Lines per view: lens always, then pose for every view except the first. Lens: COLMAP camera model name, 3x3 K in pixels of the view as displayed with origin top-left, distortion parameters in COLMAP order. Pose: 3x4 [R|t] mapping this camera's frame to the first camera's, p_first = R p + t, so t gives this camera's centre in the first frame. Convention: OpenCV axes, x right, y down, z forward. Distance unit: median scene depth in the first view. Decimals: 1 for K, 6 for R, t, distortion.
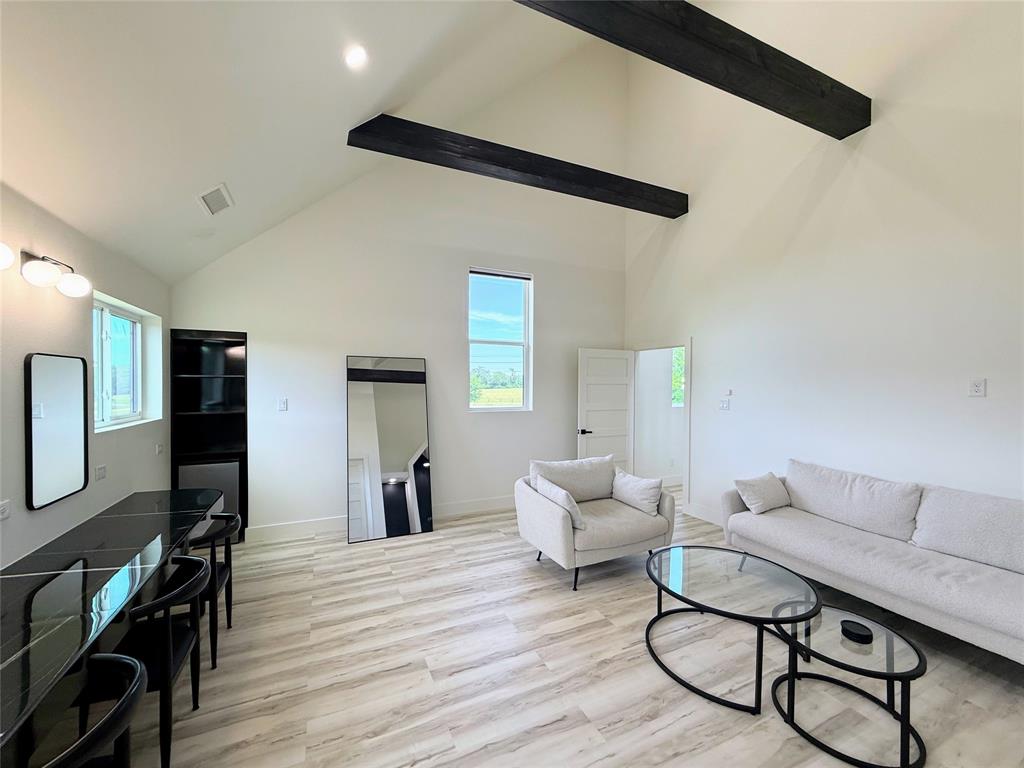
lens RADIAL K [[408.1, 0, 510.9], [0, 408.1, 375.4], [0, 0, 1]] dist [0.000397, 0.000208]
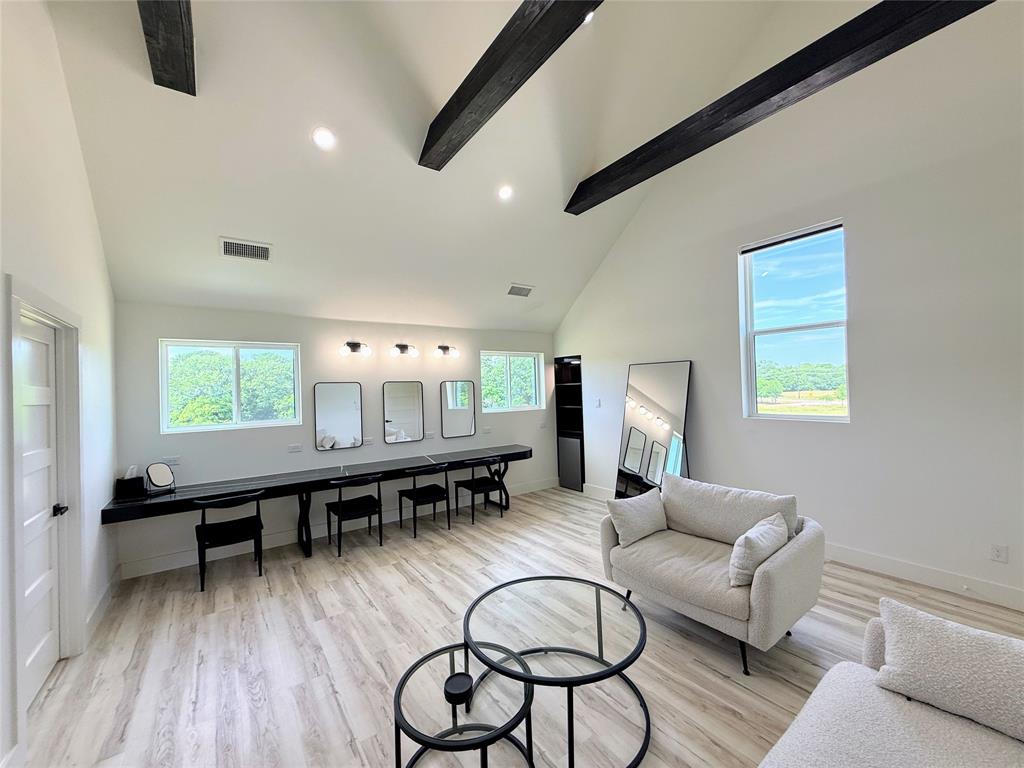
lens RADIAL K [[408.1, 0, 514.7], [0, 408.1, 389.1], [0, 0, 1]] dist [0.000397, 0.000208]
pose [[0.192521, -0.009171, -0.981250, 1.155730], [0.044045, 0.999029, -0.000696, 0.012954], [0.980304, -0.043085, 0.192738, 0.669753]]
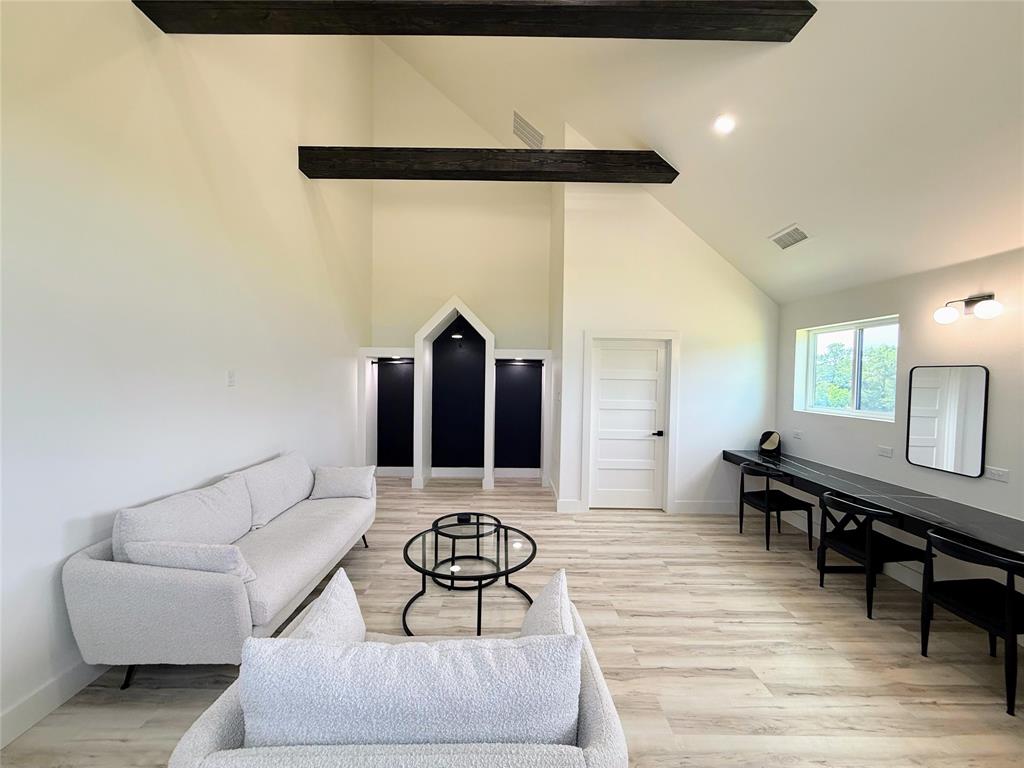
lens RADIAL K [[408.1, 0, 506.0], [0, 408.1, 387.4], [0, 0, 1]] dist [0.000397, 0.000208]
pose [[-0.904893, -0.029539, 0.424613, -0.034797], [-0.024407, 0.999549, 0.017523, 0.016627], [-0.424939, 0.005493, -0.905205, 1.717933]]
